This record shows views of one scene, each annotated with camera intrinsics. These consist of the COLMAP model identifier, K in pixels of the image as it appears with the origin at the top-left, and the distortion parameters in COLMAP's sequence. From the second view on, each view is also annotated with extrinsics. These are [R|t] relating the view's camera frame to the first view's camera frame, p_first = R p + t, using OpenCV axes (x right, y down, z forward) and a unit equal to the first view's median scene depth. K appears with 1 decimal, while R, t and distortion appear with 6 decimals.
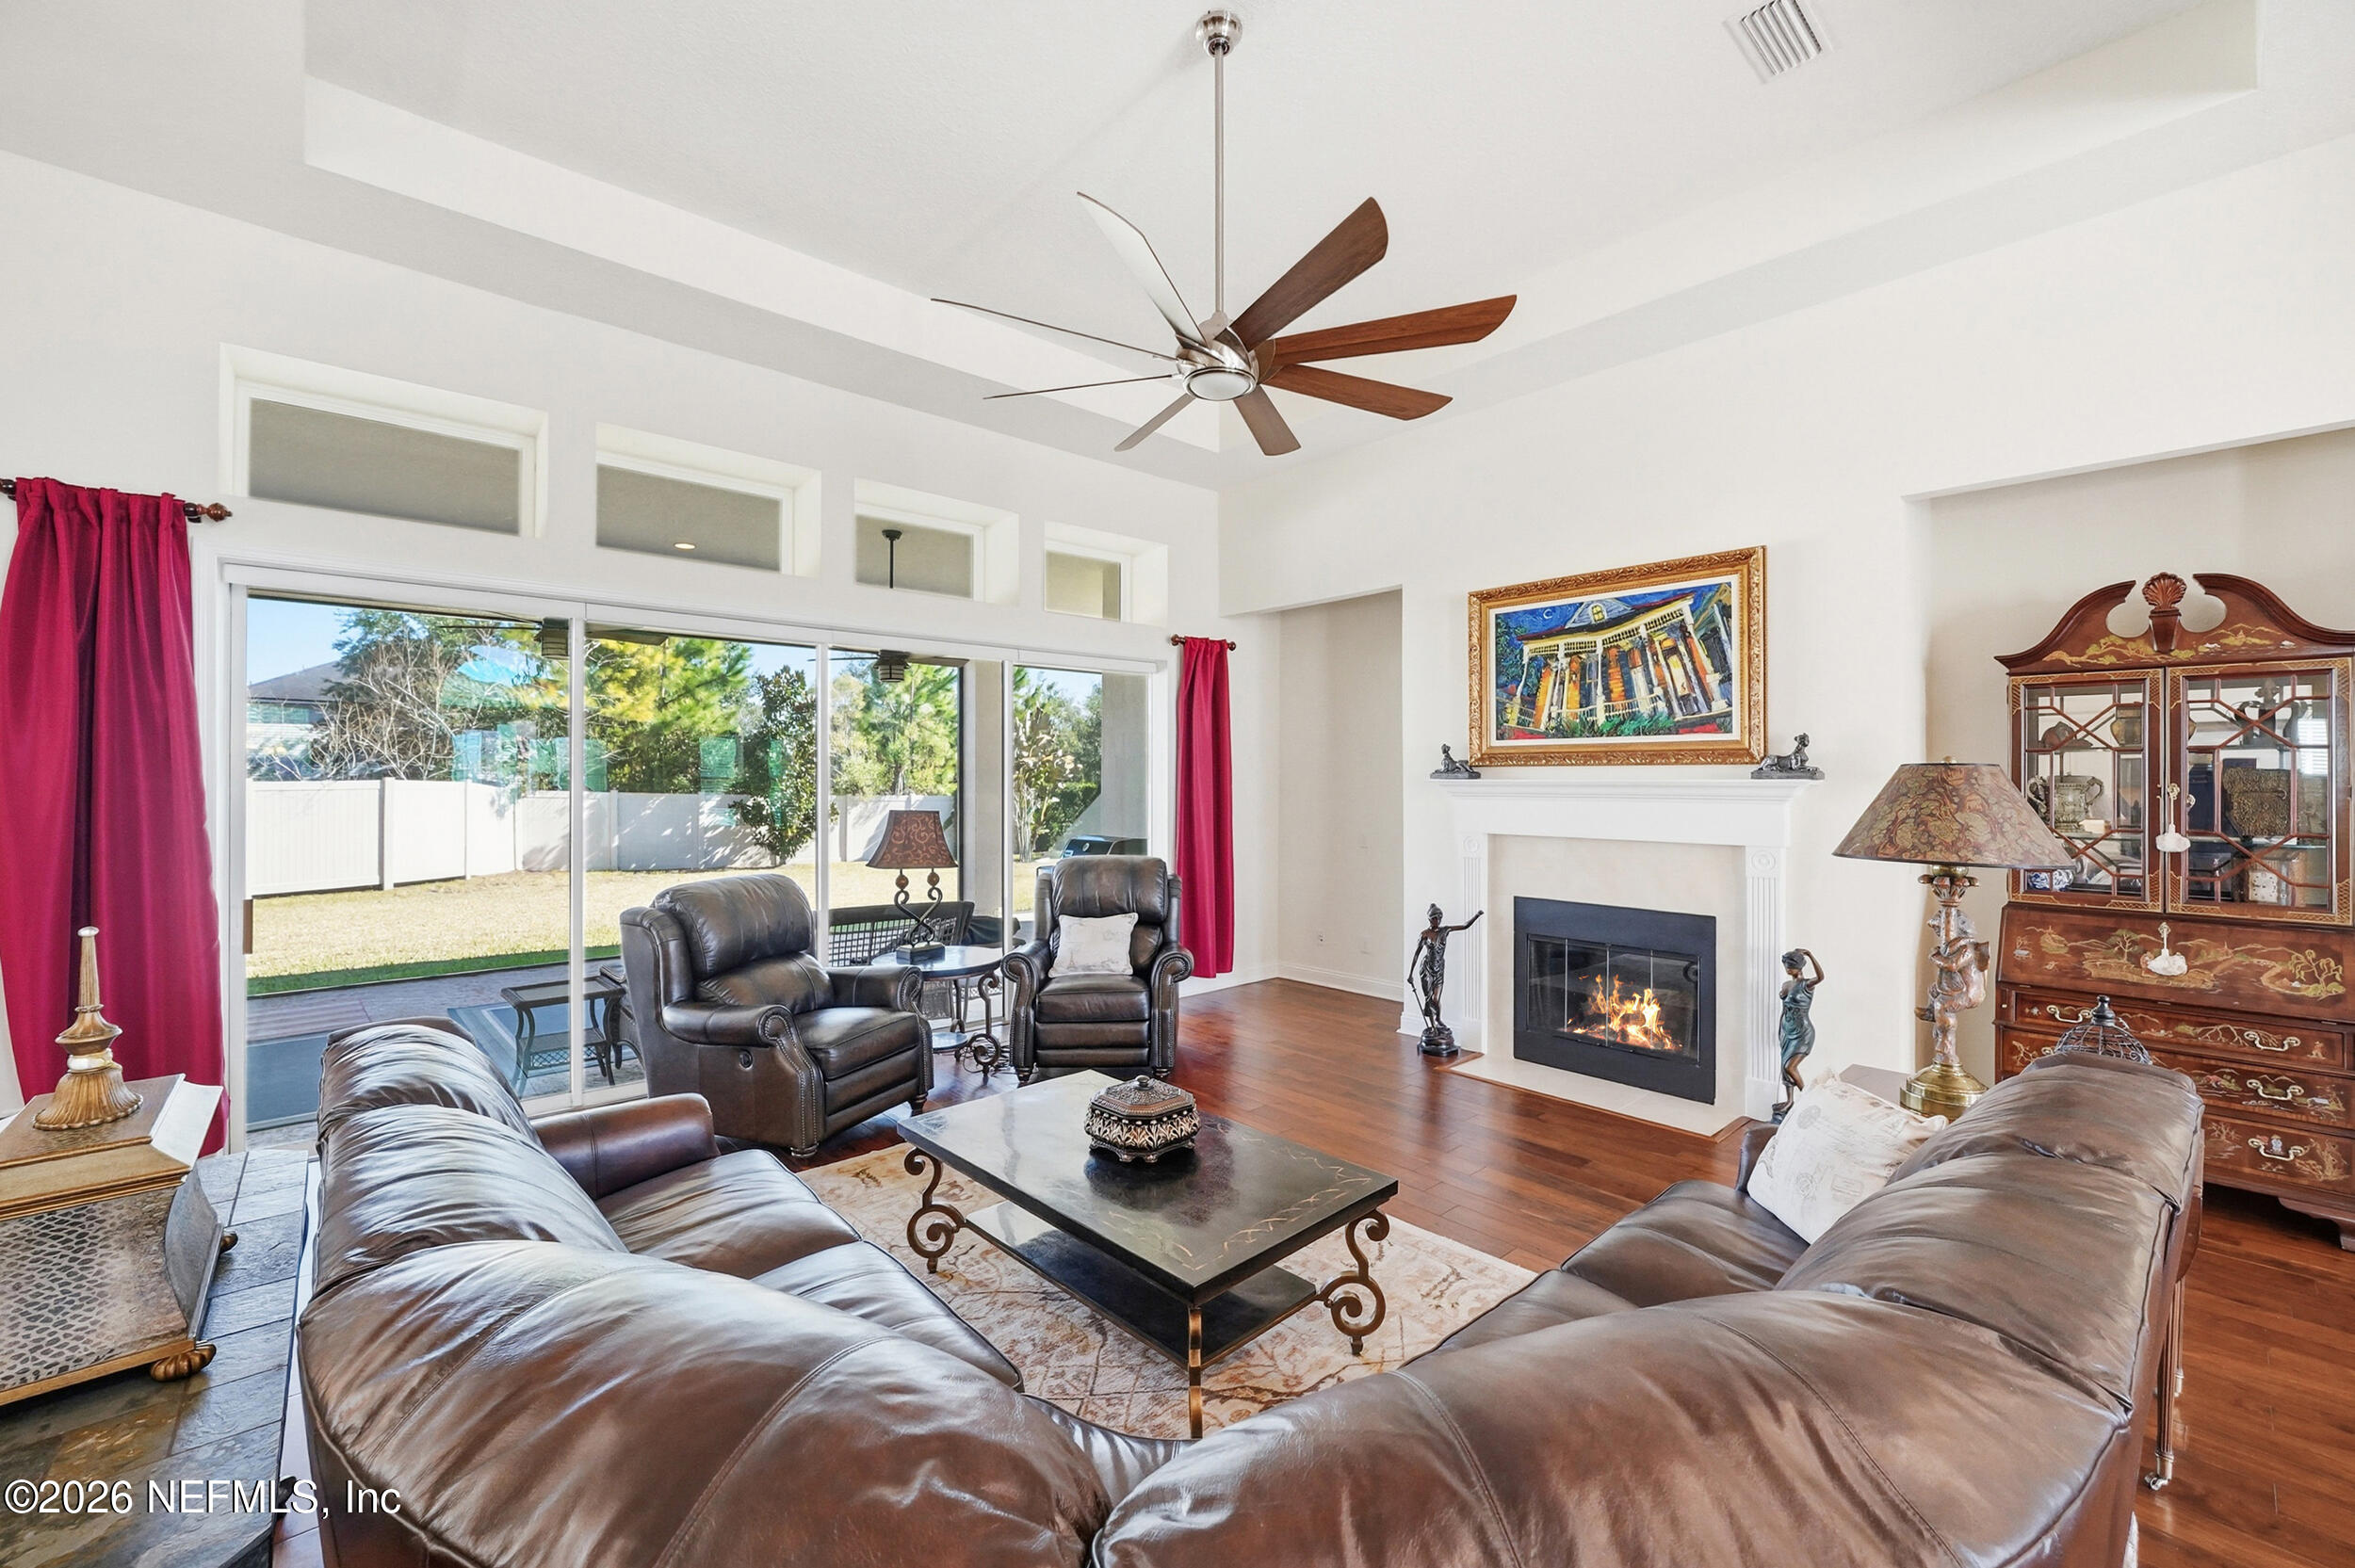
lens RADIAL K [[967.8, 0, 1186.6], [0, 967.8, 773.6], [0, 0, 1]] dist [-0.009141, 0.002178]
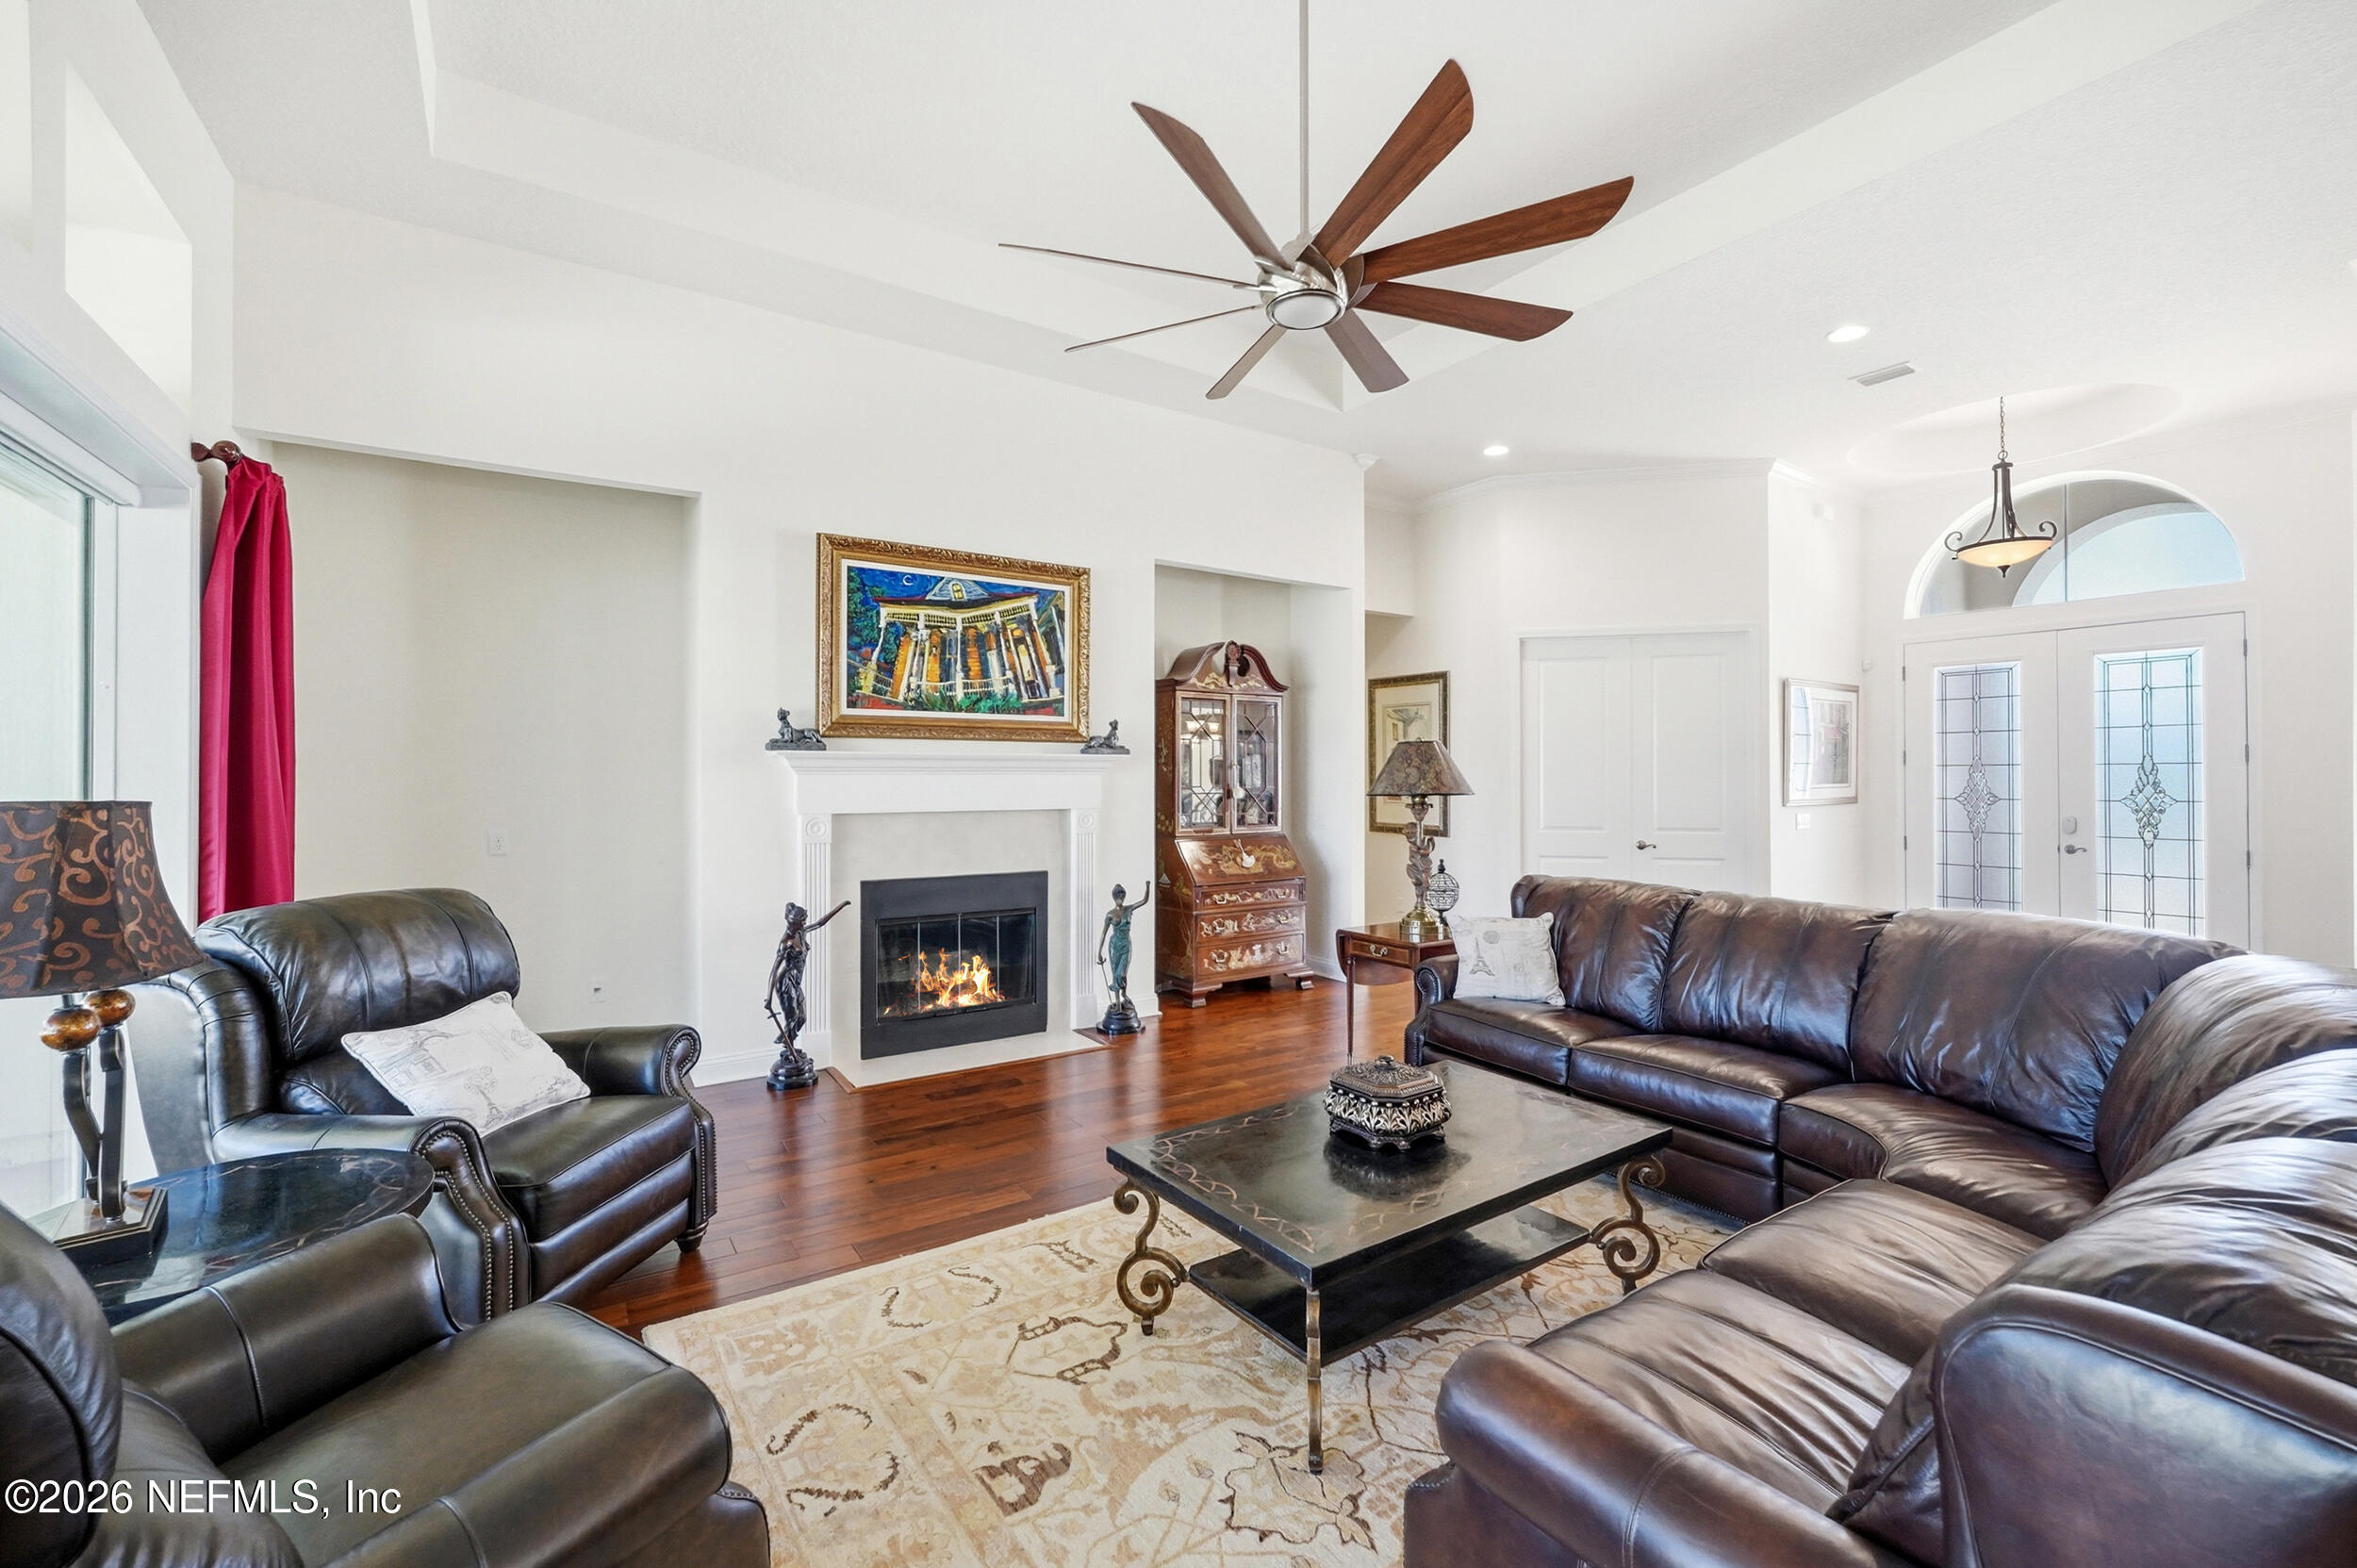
lens RADIAL K [[986.2, 0, 1181.7], [0, 986.2, 768.0], [0, 0, 1]] dist [-0.006819, -0.000031]
pose [[0.149322, 0.010340, 0.988735, -0.597464], [-0.003425, 0.999945, -0.009940, 0.032387], [-0.988783, -0.001902, 0.149349, 0.633696]]
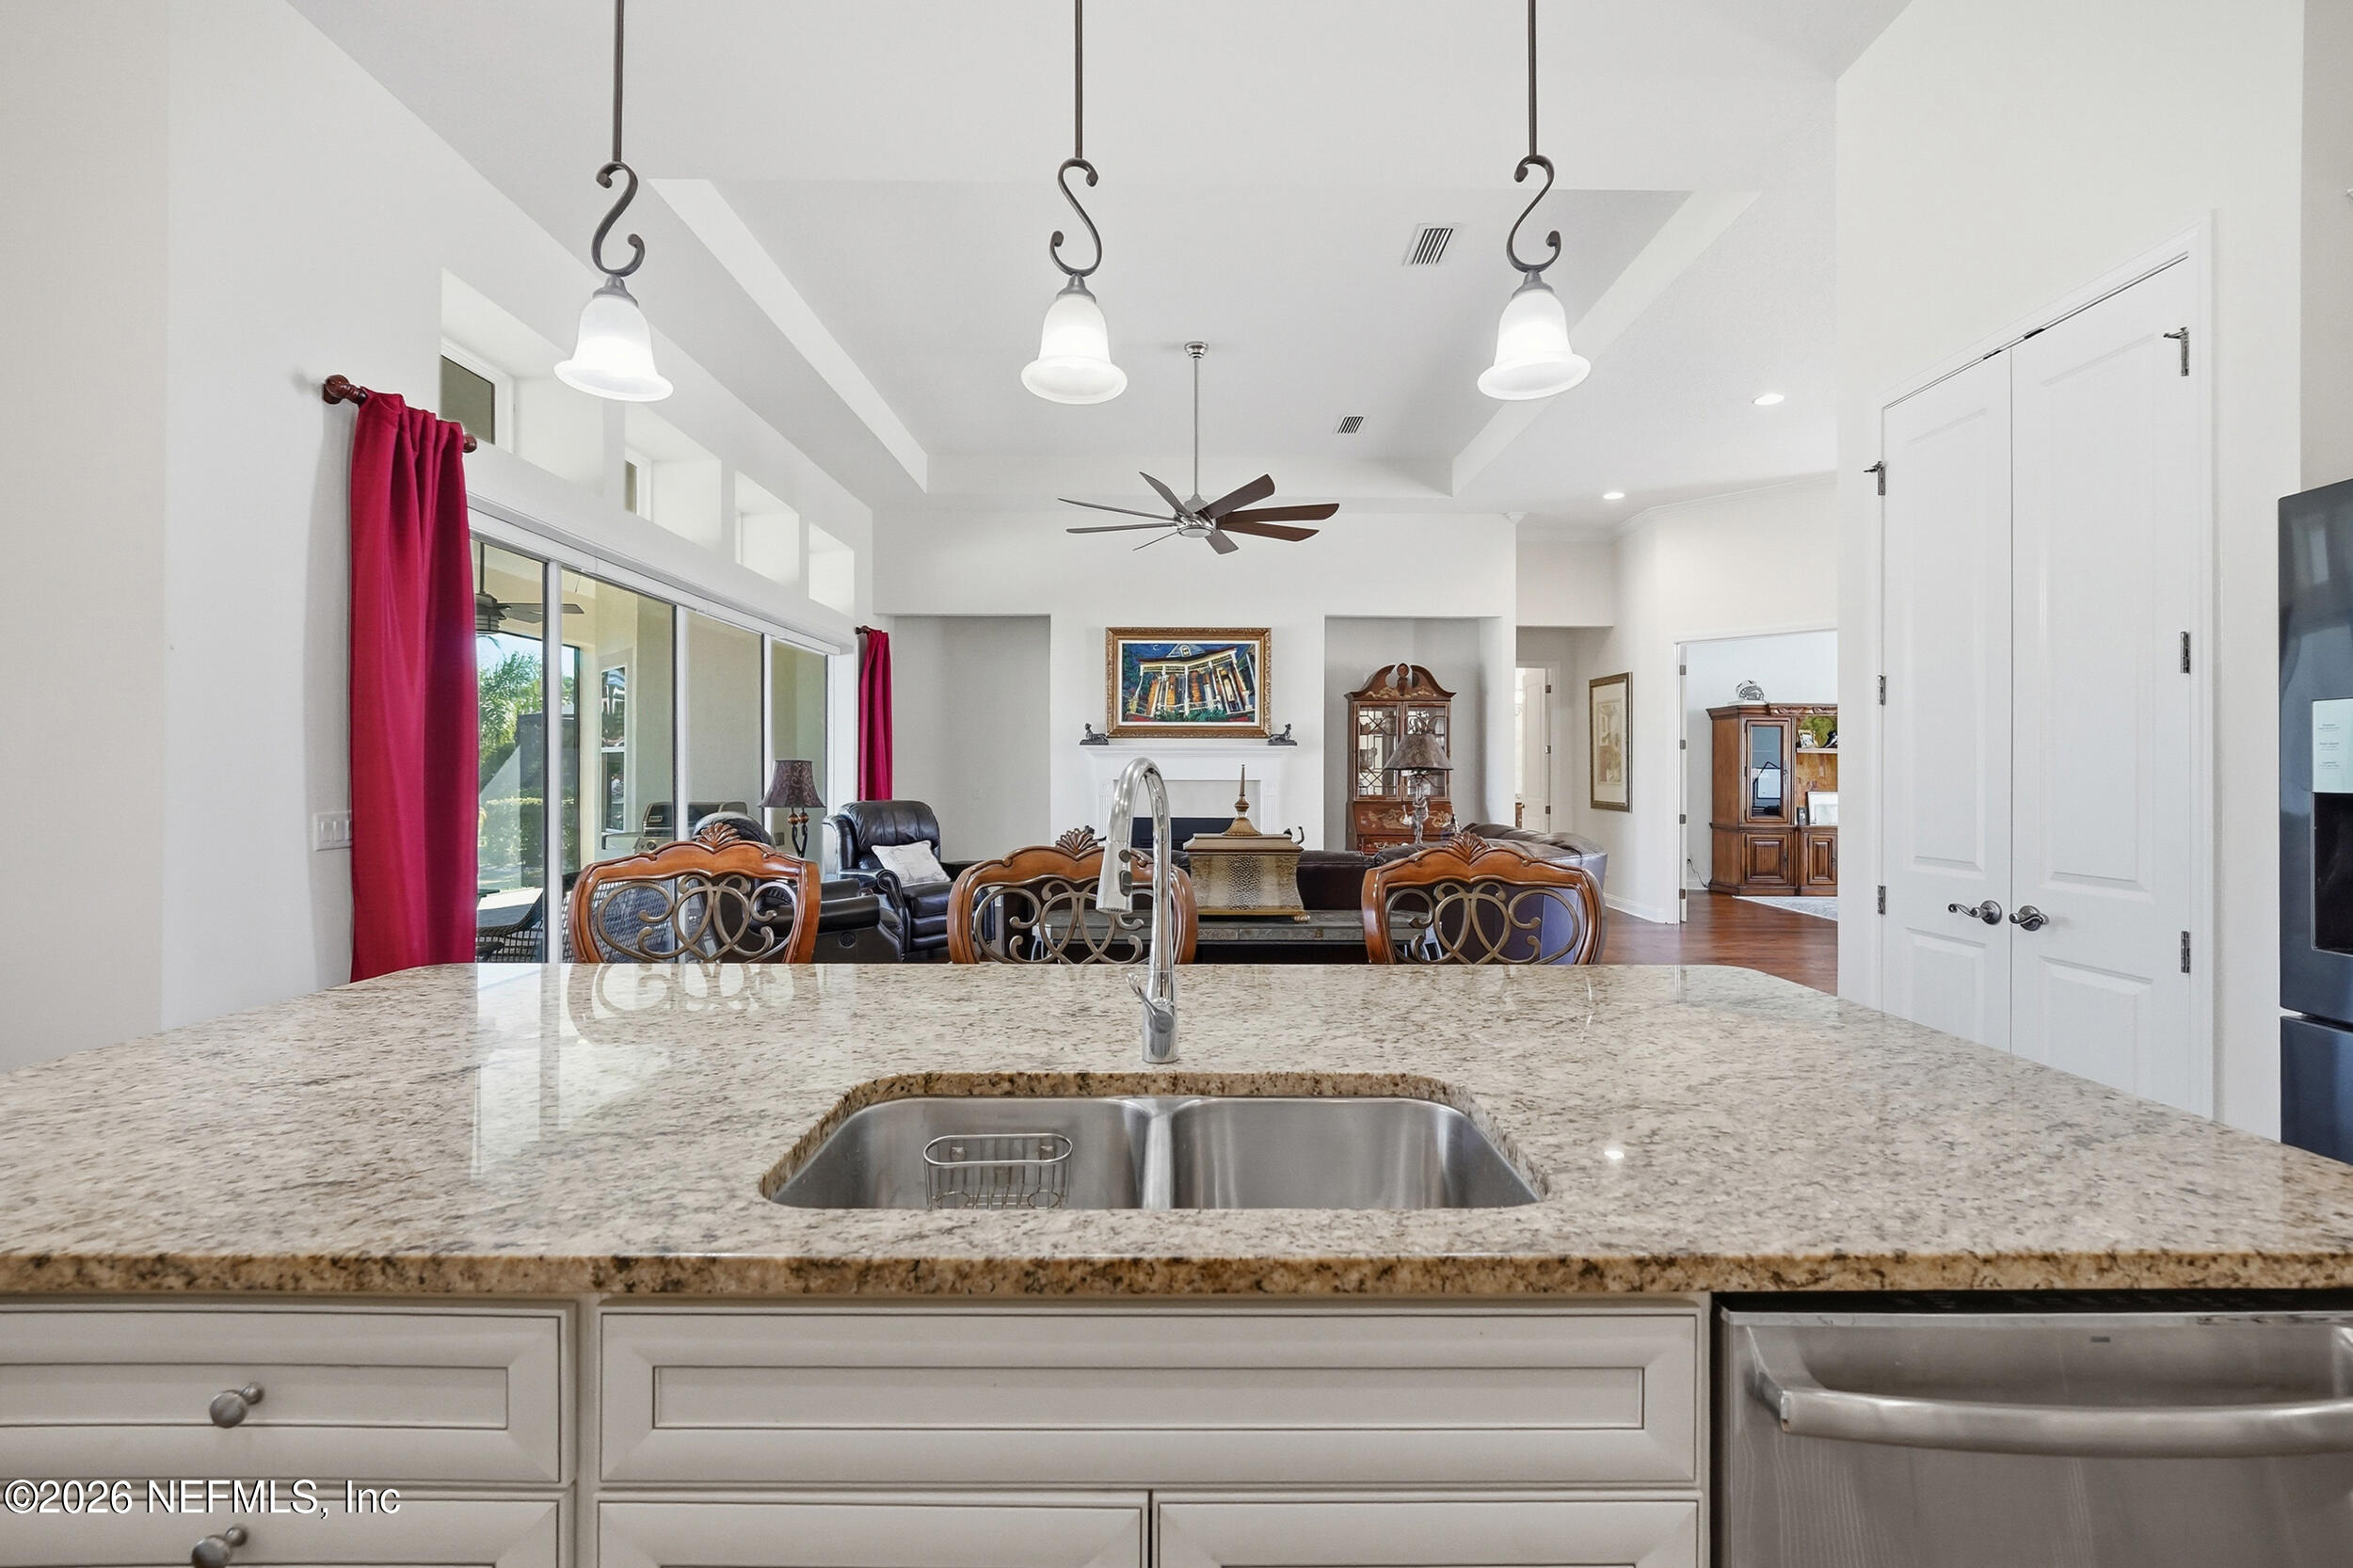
lens RADIAL K [[967.1, 0, 1183.9], [0, 967.1, 784.3], [0, 0, 1]] dist [-0.009141, 0.002178]
pose [[0.662315, -0.009639, 0.749163, -0.936067], [-0.004475, 0.999849, 0.016821, 0.048556], [-0.749212, -0.014493, 0.662172, -0.174119]]
